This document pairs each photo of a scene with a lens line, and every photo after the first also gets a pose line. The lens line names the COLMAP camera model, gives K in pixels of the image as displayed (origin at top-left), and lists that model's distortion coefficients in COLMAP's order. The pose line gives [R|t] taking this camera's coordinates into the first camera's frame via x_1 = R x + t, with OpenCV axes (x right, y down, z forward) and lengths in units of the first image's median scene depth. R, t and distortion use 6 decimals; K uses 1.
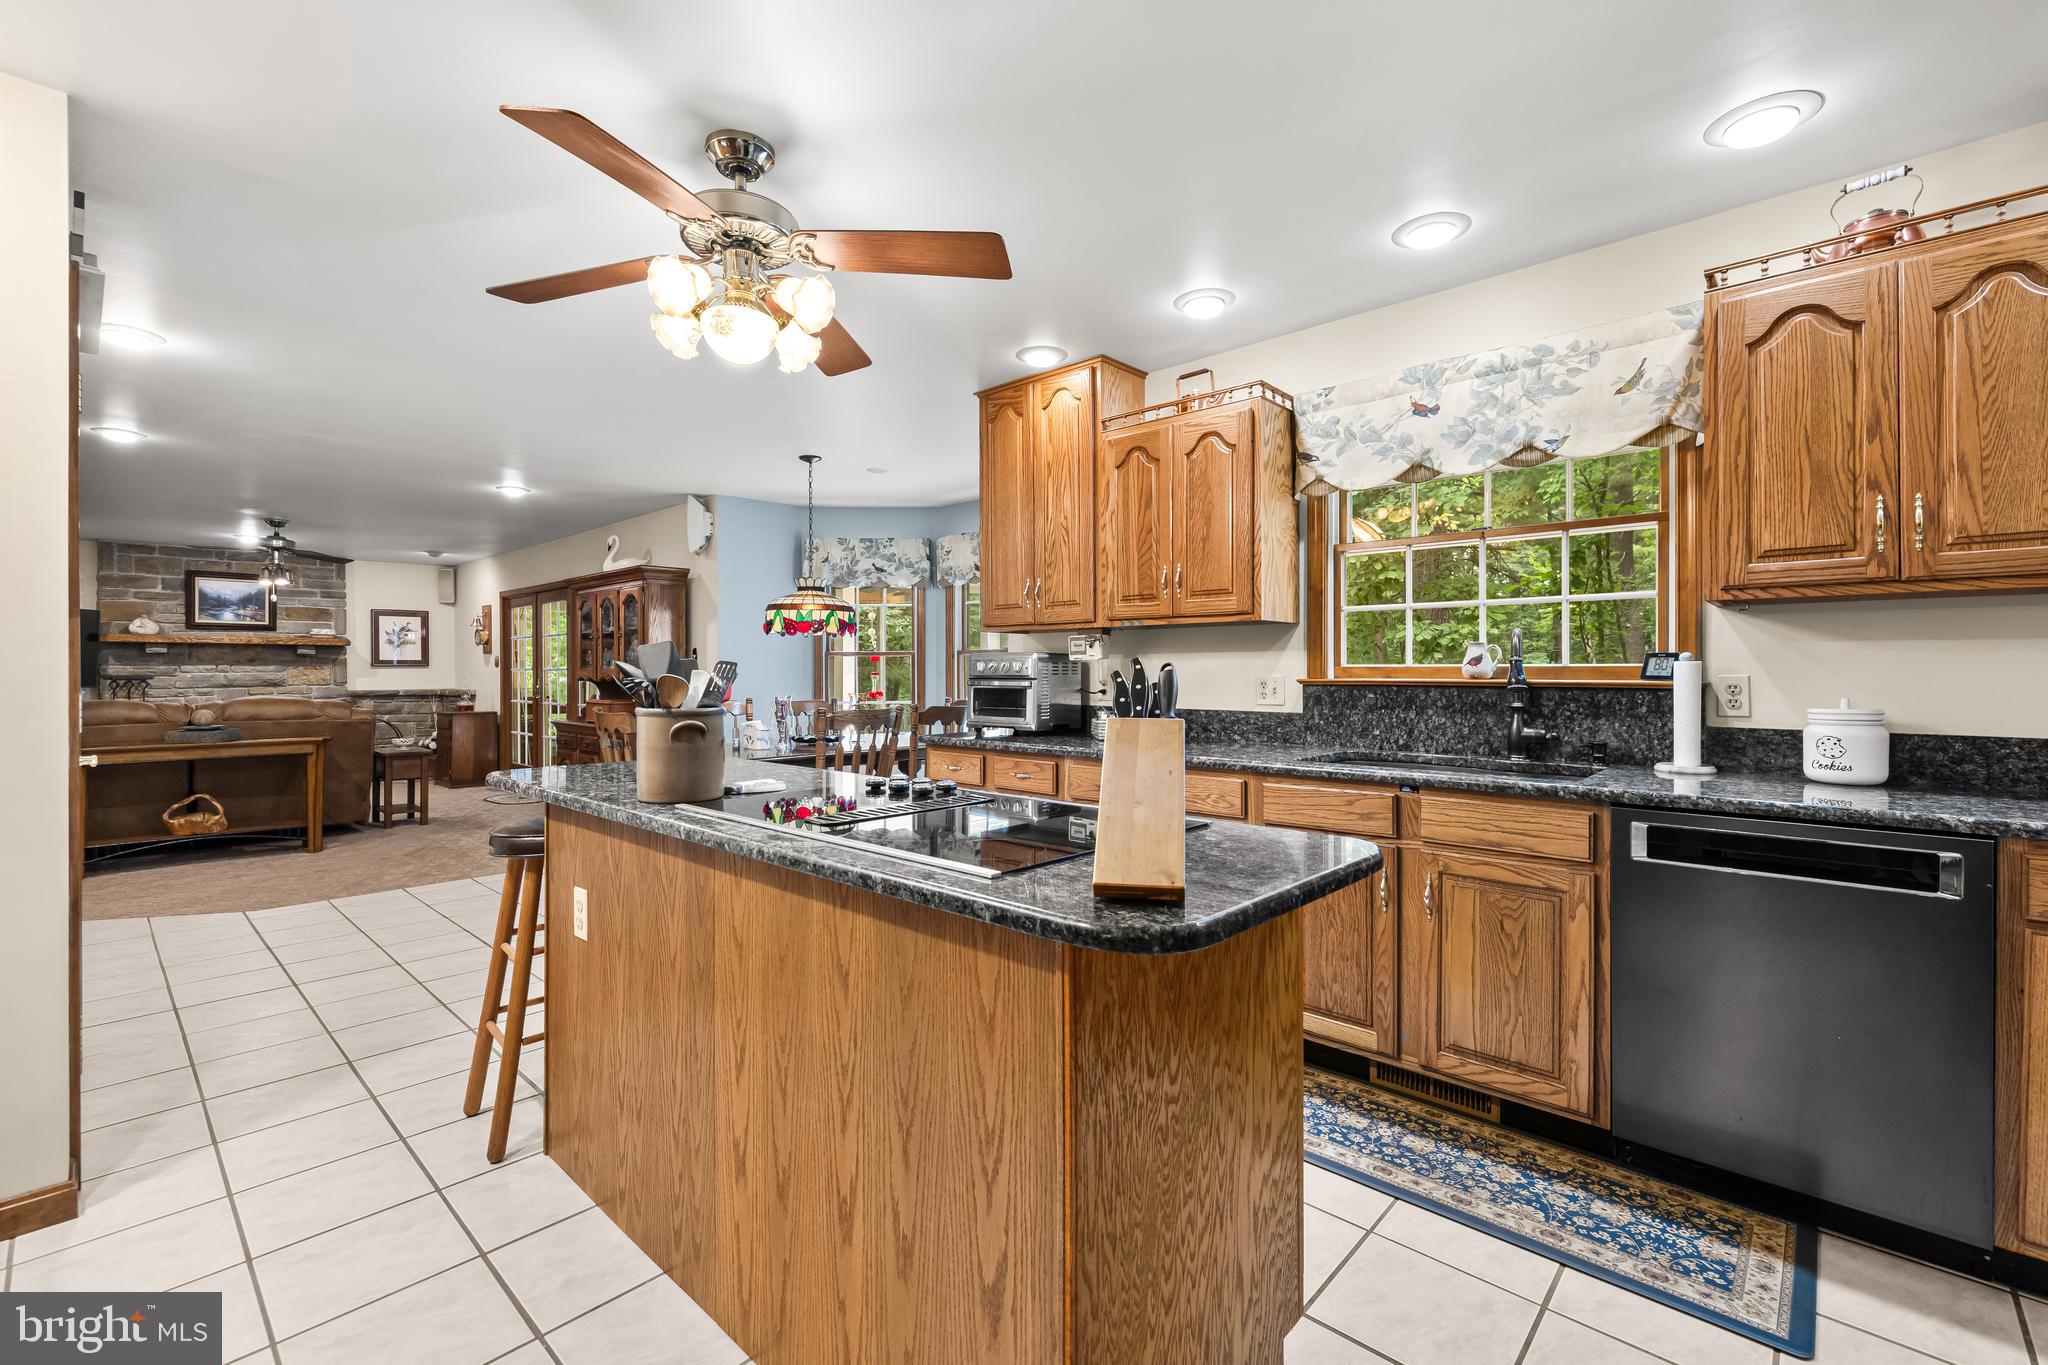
lens RADIAL K [[866.2, 0, 1018.1], [0, 866.2, 672.4], [0, 0, 1]] dist [-0.001796, -0.000125]
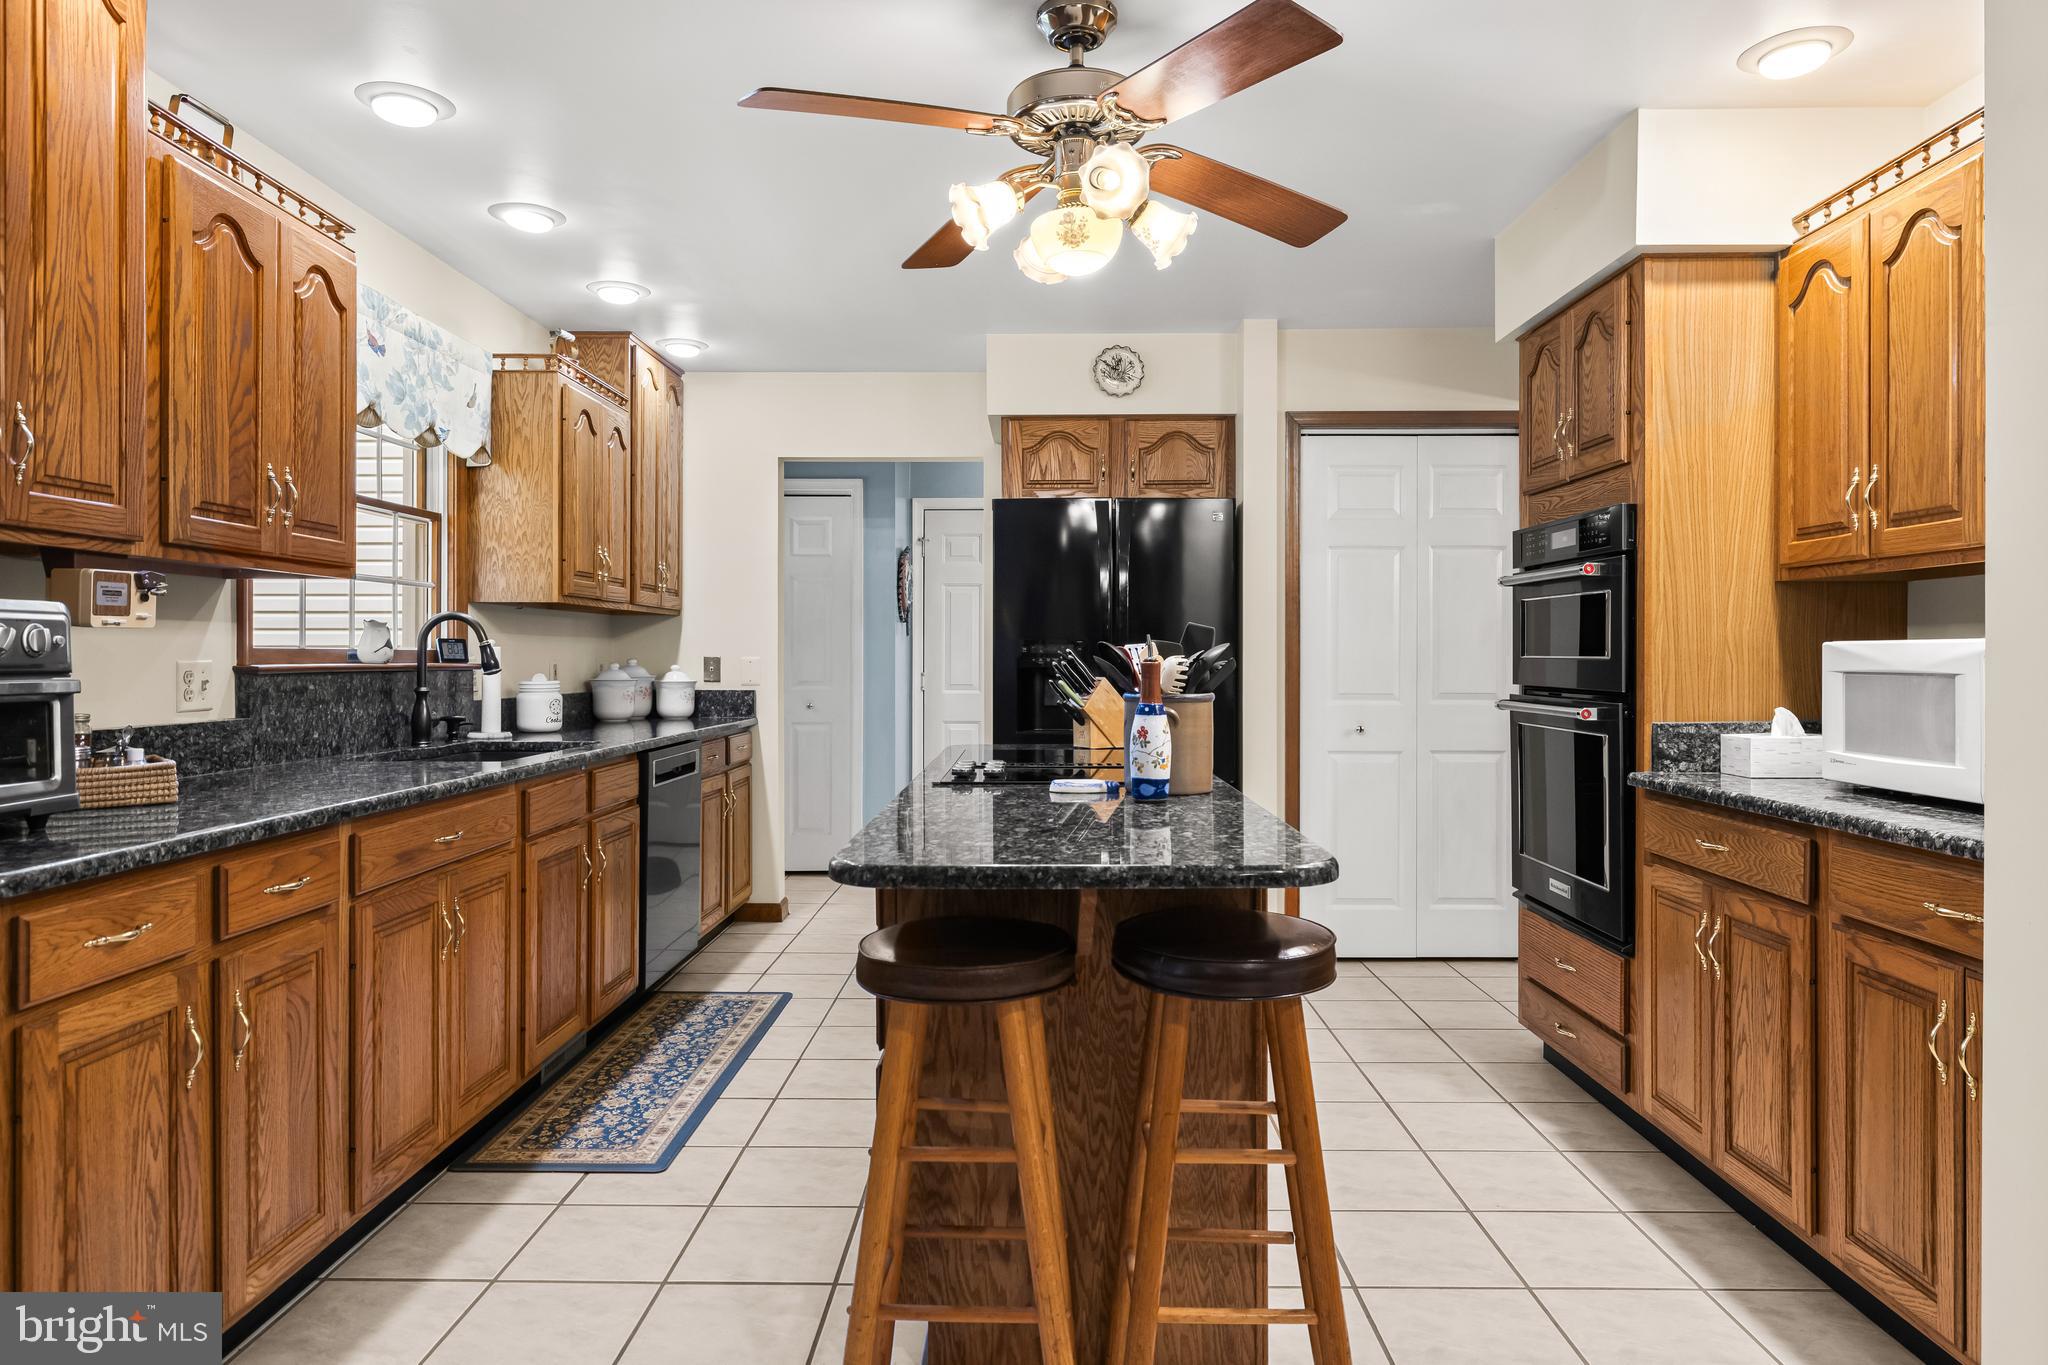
lens RADIAL K [[1250.1, 0, 1029.5], [0, 1250.1, 660.2], [0, 0, 1]] dist [-0.009195, 0.002973]
pose [[-0.673680, -0.001418, 0.739022, -0.376489], [0.001106, 0.999995, 0.002927, 0.000449], [-0.739022, 0.002789, -0.673675, 0.592128]]
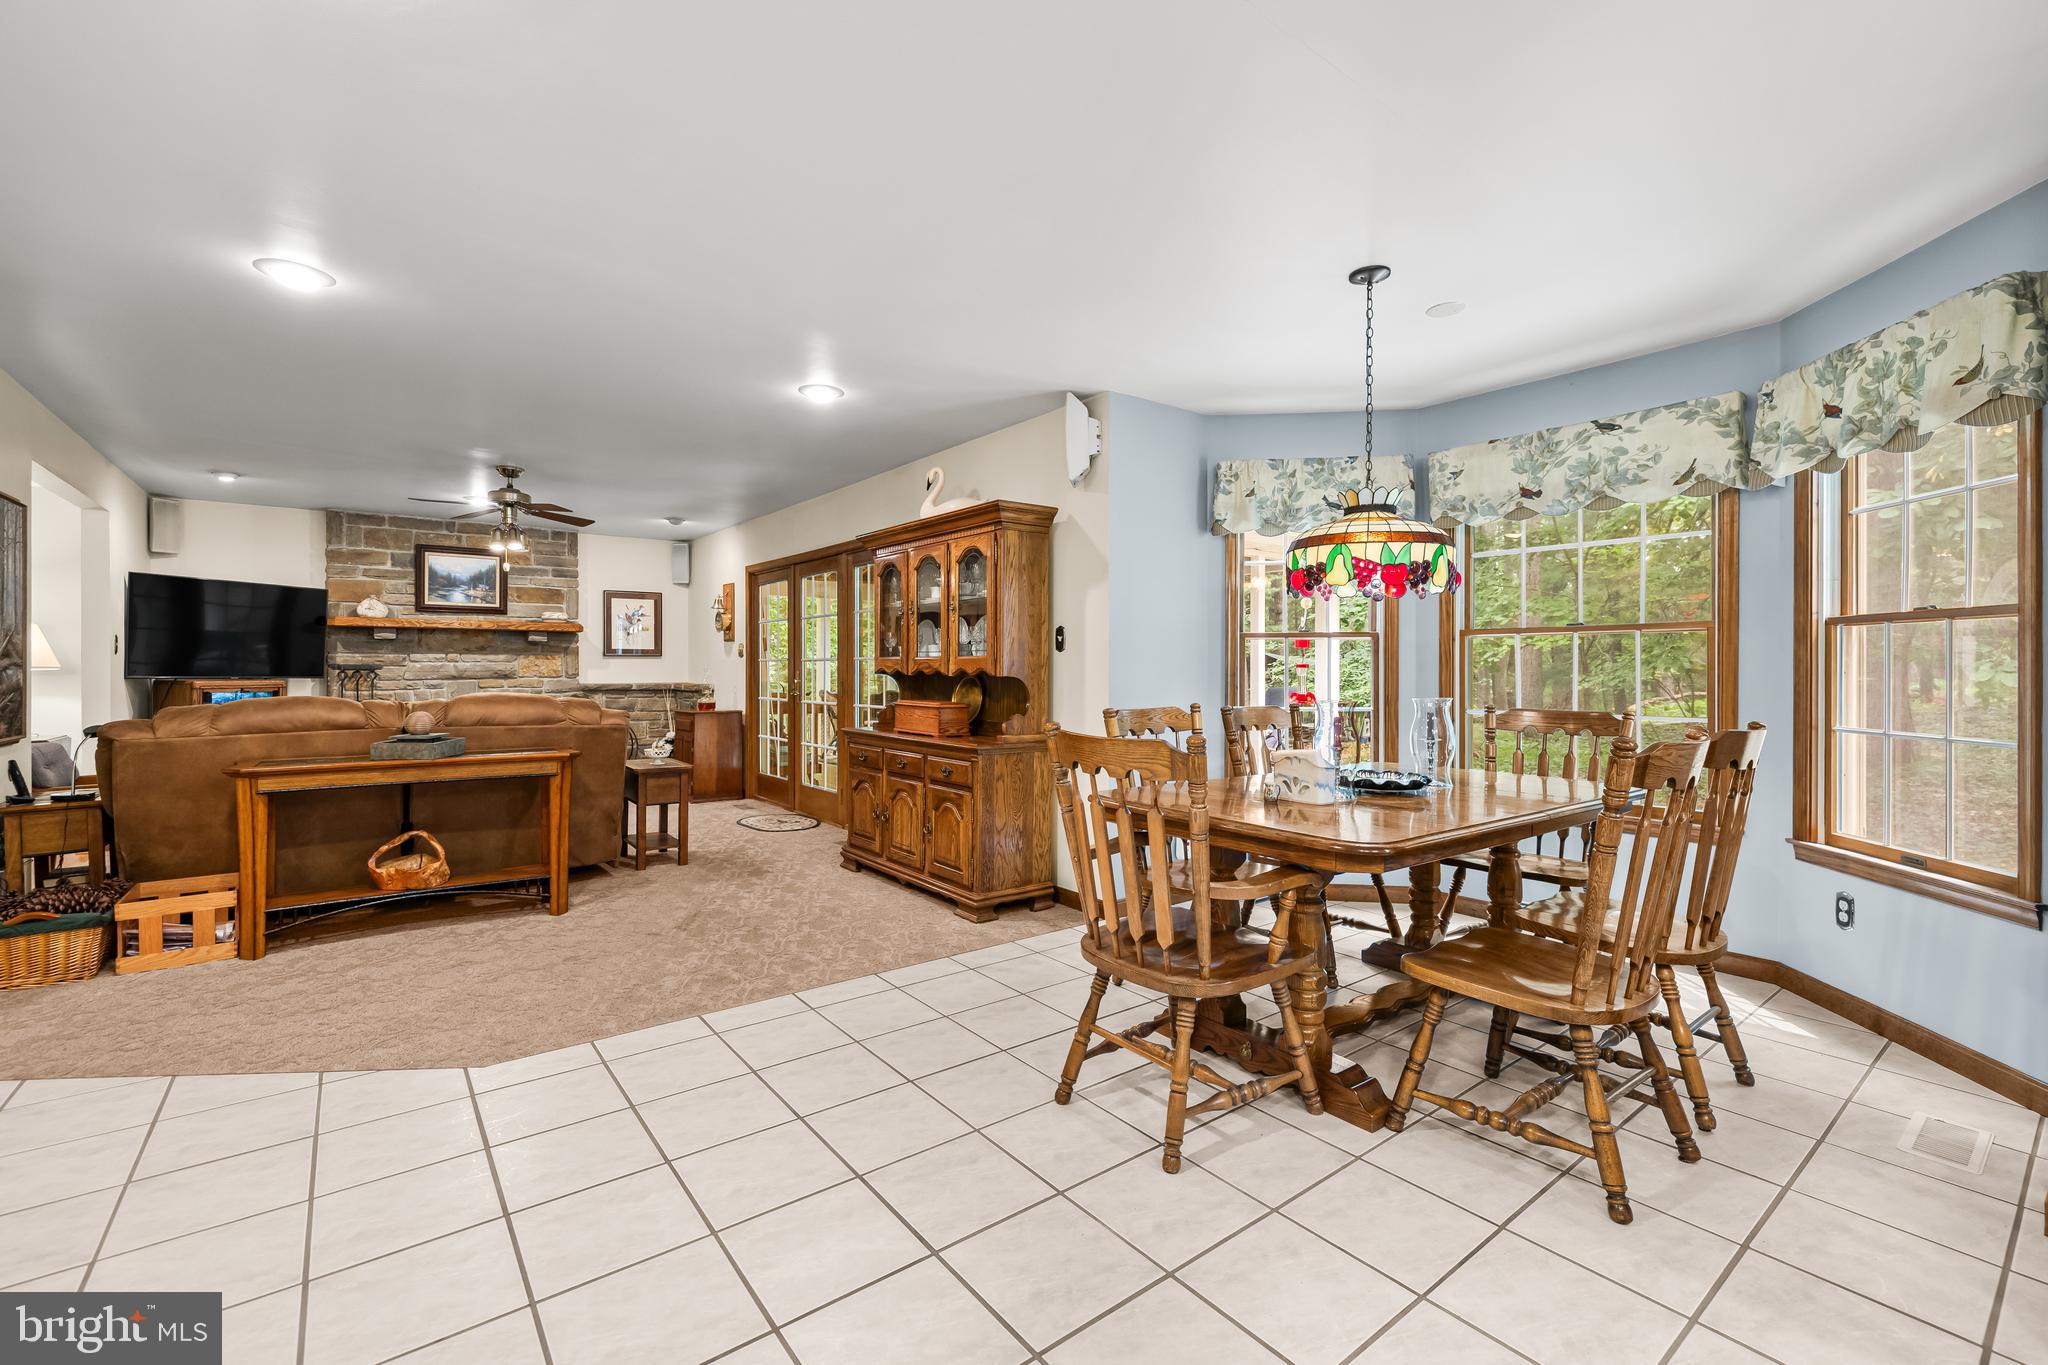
lens RADIAL K [[866.2, 0, 1018.5], [0, 866.2, 671.1], [0, 0, 1]] dist [-0.001796, -0.000125]
pose [[0.985379, 0.005785, -0.170278, -0.295460], [-0.005299, 0.999980, 0.003312, 0.004665], [0.170294, -0.002361, 0.985390, 0.335564]]
